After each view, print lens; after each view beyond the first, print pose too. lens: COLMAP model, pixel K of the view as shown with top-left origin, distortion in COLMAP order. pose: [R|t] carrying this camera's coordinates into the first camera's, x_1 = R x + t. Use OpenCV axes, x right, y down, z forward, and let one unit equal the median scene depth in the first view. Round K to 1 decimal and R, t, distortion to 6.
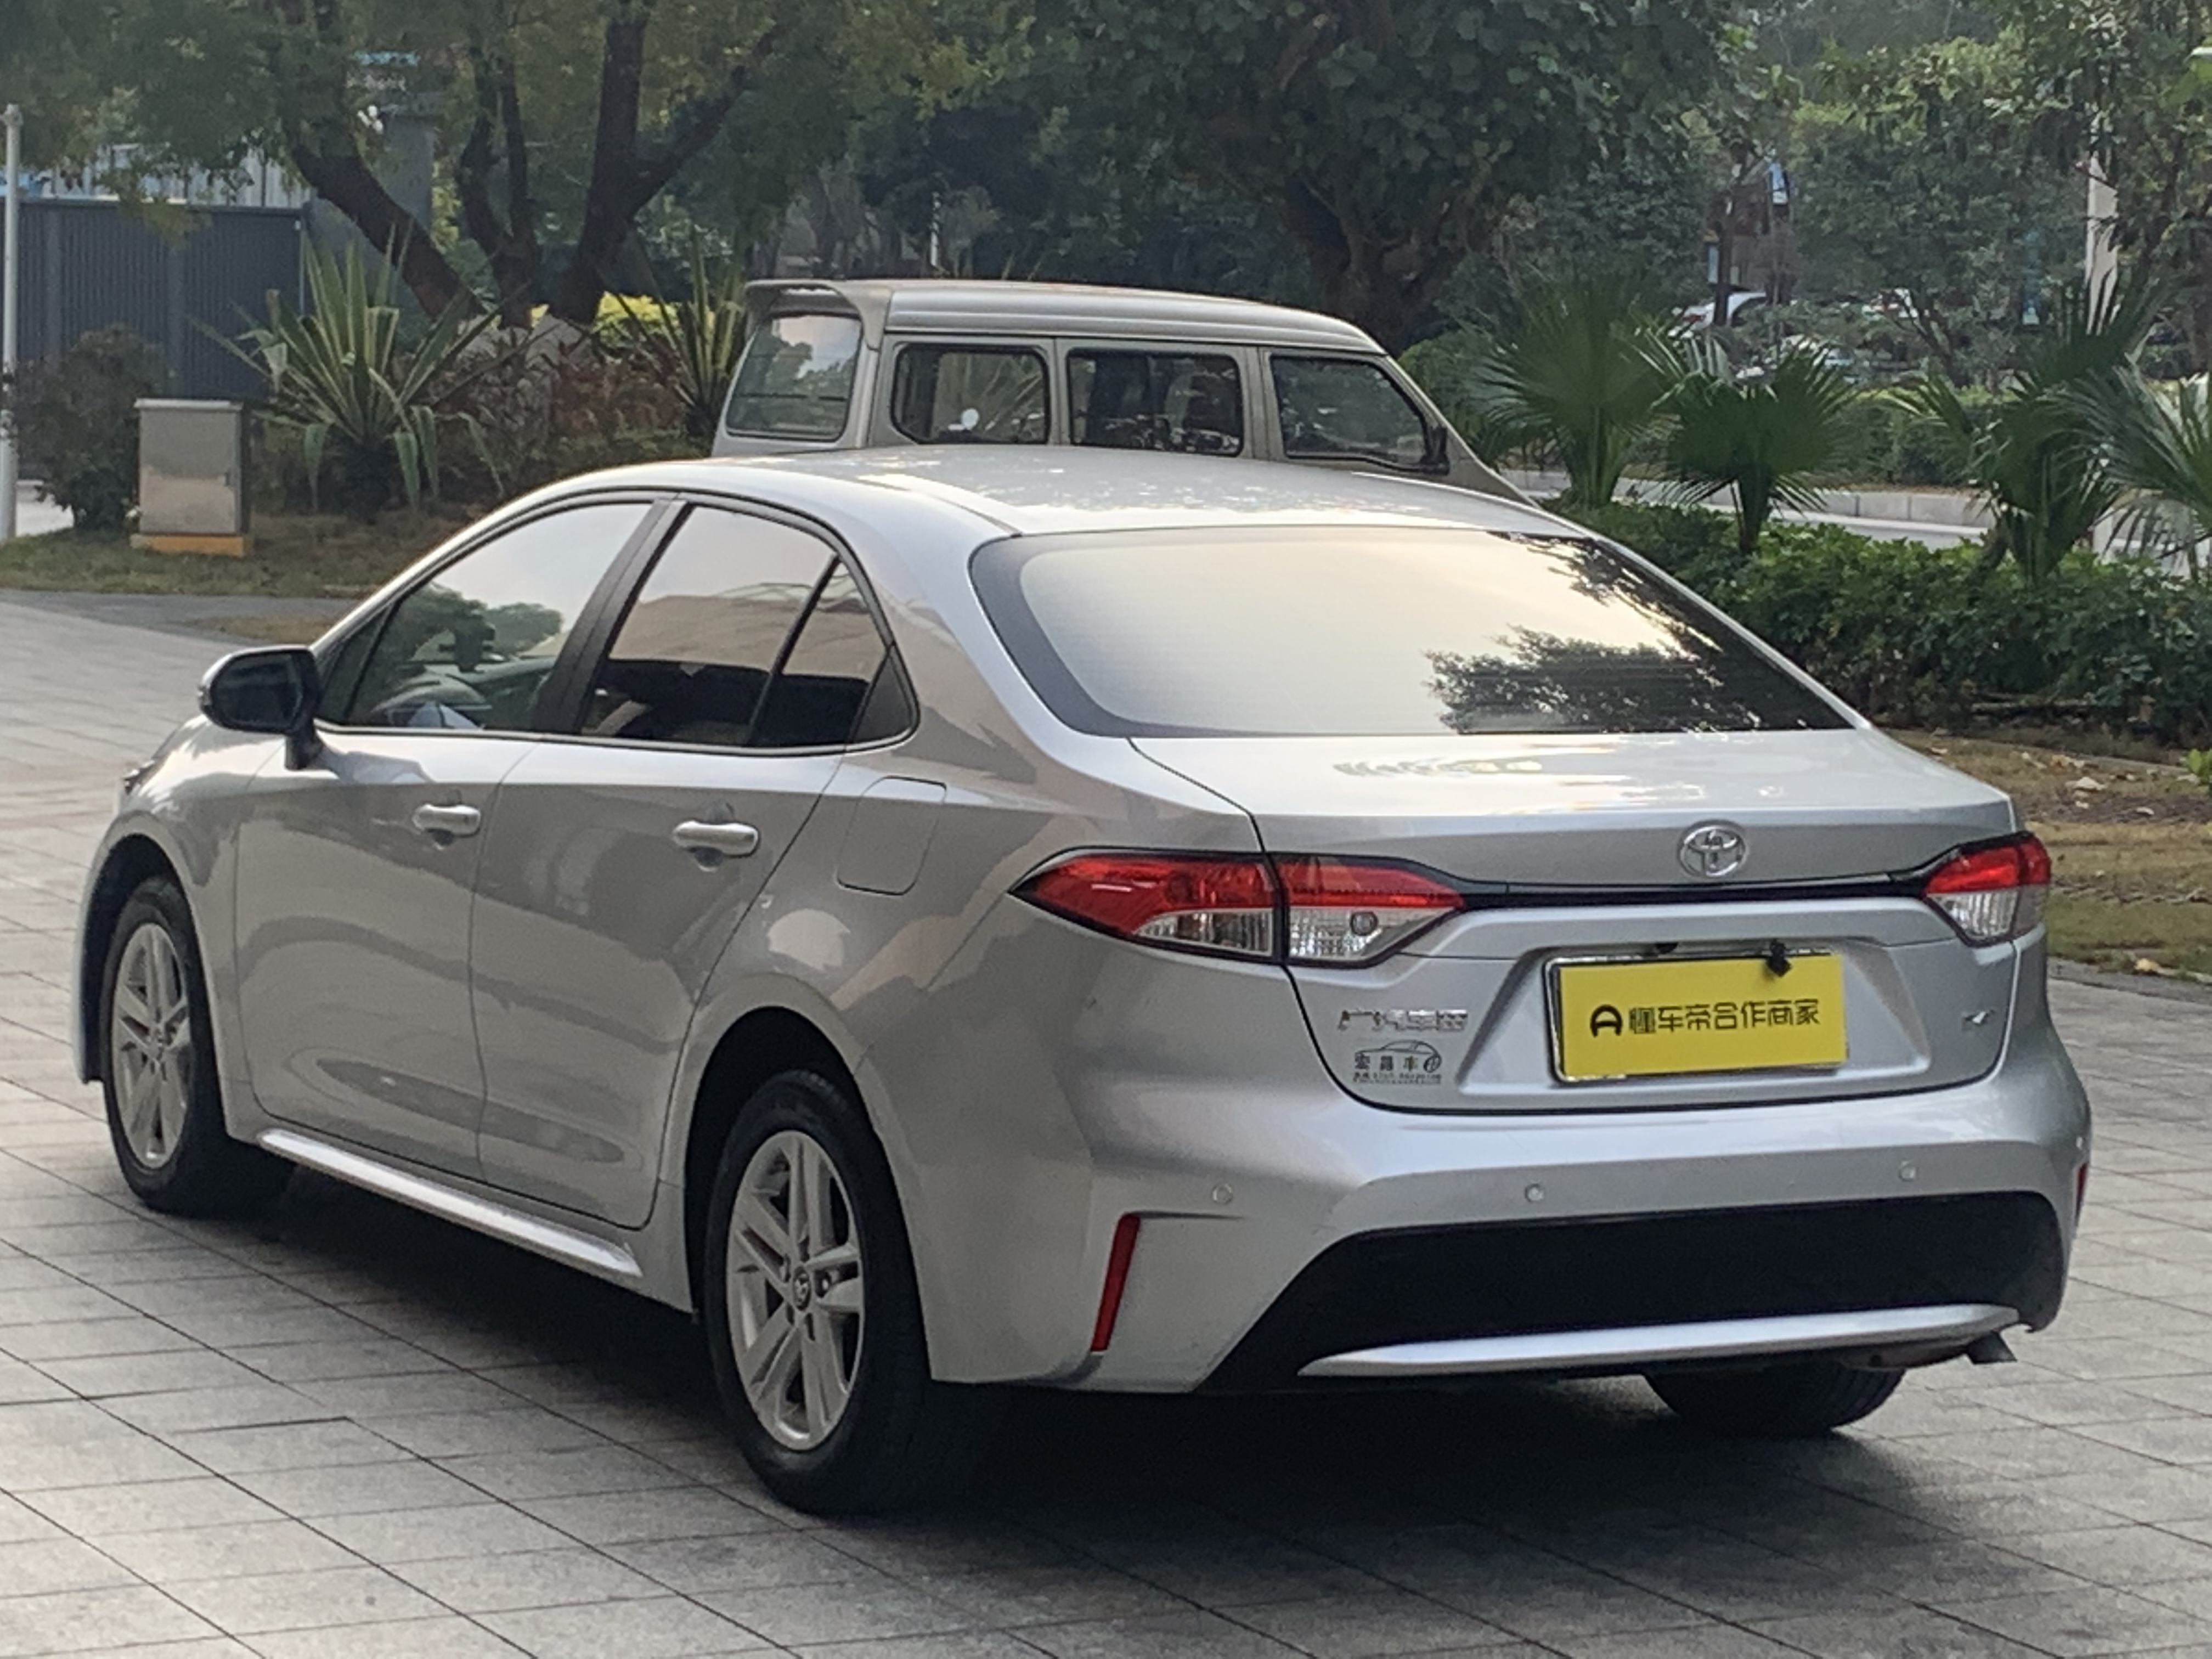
lens RADIAL K [[5613.1, 0, 1096.2], [0, 5613.1, 817.9], [0, 0, 1]] dist [0.154042, 0.000000]
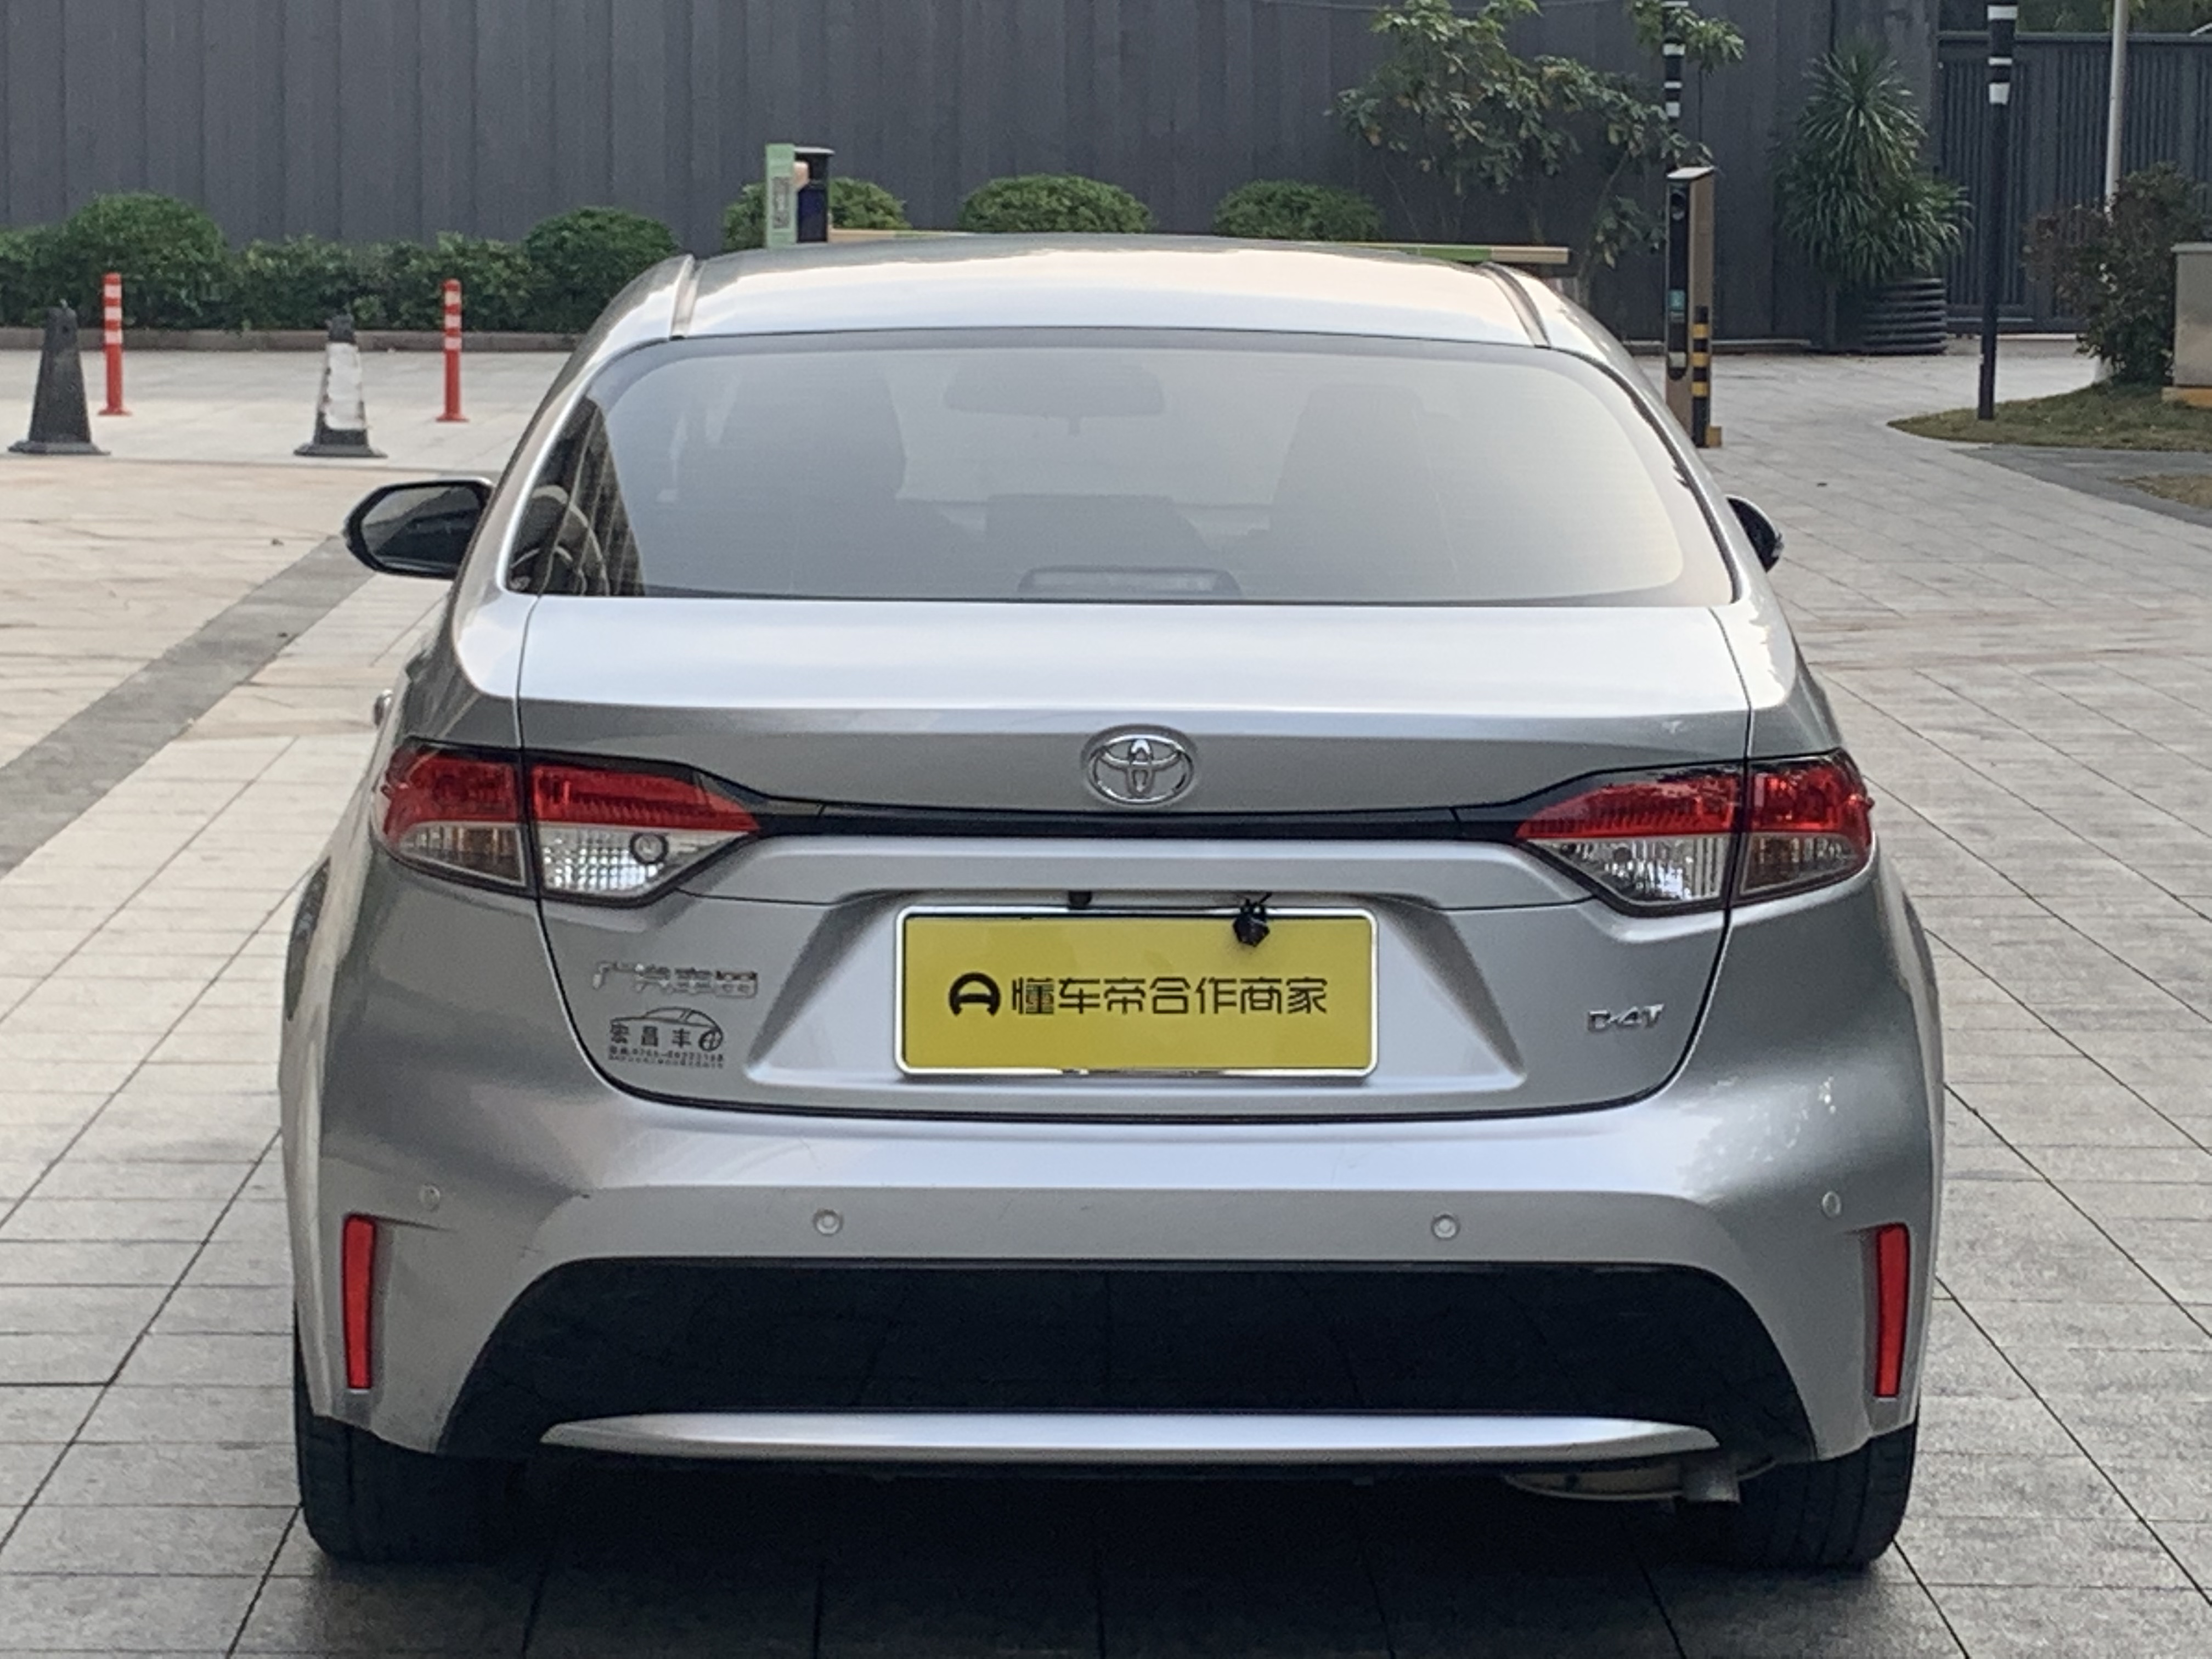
lens RADIAL K [[5613.1, 0, 1096.5], [0, 5613.1, 697.1], [0, 0, 1]] dist [0.154042, 0.000000]
pose [[0.890749, 0.029238, -0.453555, 0.289193], [-0.028105, 0.999562, 0.009238, -0.006620], [0.453627, 0.004519, 0.891180, 0.232894]]
